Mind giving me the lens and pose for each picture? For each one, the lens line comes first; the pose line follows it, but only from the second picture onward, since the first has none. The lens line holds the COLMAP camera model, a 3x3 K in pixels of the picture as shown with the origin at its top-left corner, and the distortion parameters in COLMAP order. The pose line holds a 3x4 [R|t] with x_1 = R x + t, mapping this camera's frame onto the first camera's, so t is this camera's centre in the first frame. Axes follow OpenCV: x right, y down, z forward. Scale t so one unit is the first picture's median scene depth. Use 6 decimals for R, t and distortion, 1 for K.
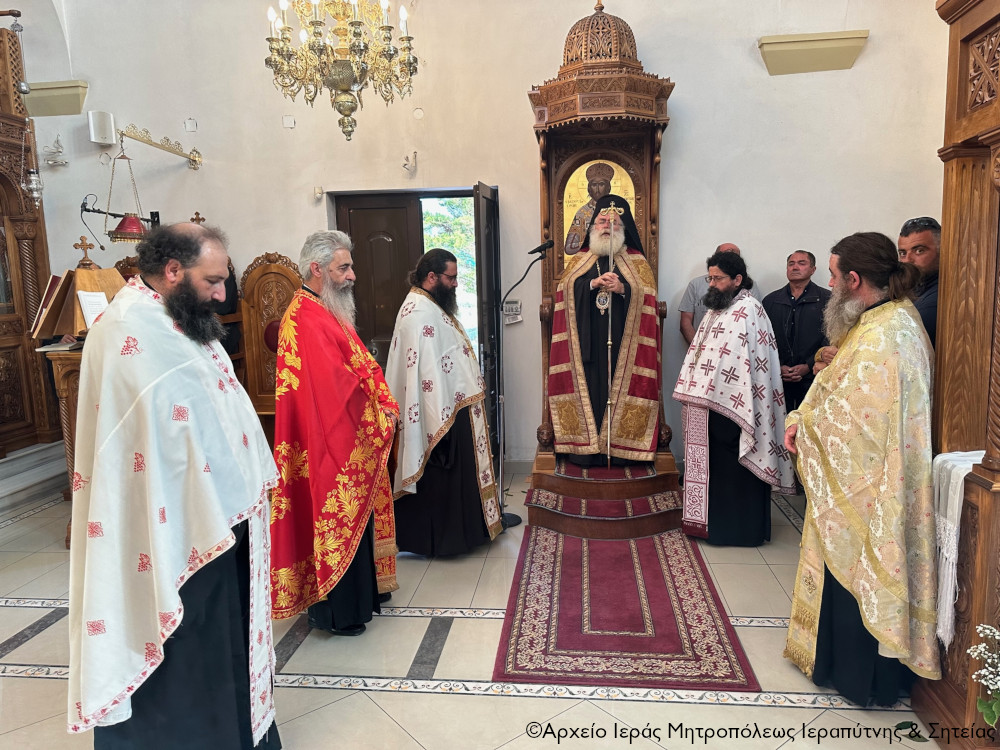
lens RADIAL K [[706.4, 0, 499.1], [0, 706.4, 383.3], [0, 0, 1]] dist [0.042397, -0.044571]
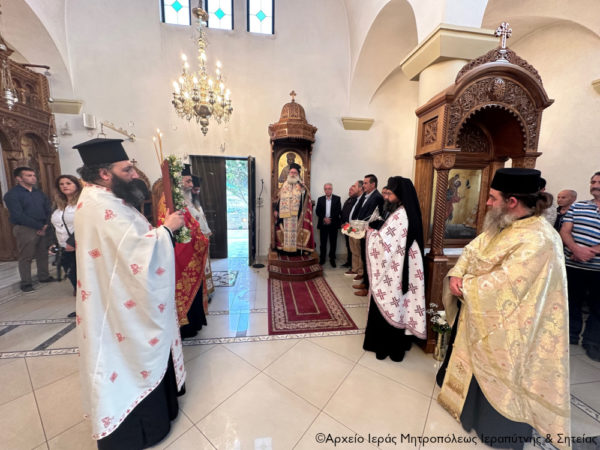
lens RADIAL K [[241.9, 0, 300.0], [0, 241.9, 225.0], [0, 0, 1]] dist [0.001185, -0.000291]
pose [[0.967533, 0.010189, 0.252538, -0.078824], [-0.006206, 0.999844, -0.016566, 0.004436], [-0.252667, 0.014461, 0.967445, 0.033309]]
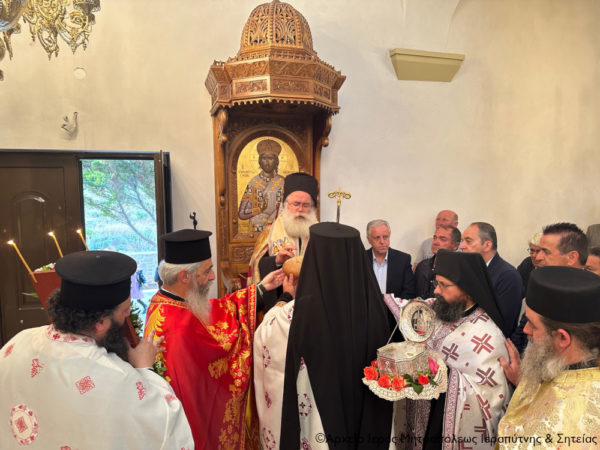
lens RADIAL K [[423.8, 0, 299.5], [0, 423.8, 230.0], [0, 0, 1]] dist [0.042397, -0.044571]
pose [[0.915194, -0.021676, 0.402431, -0.090476], [0.040058, 0.998500, -0.037317, -0.158310], [-0.401018, 0.050273, 0.914690, 0.427188]]
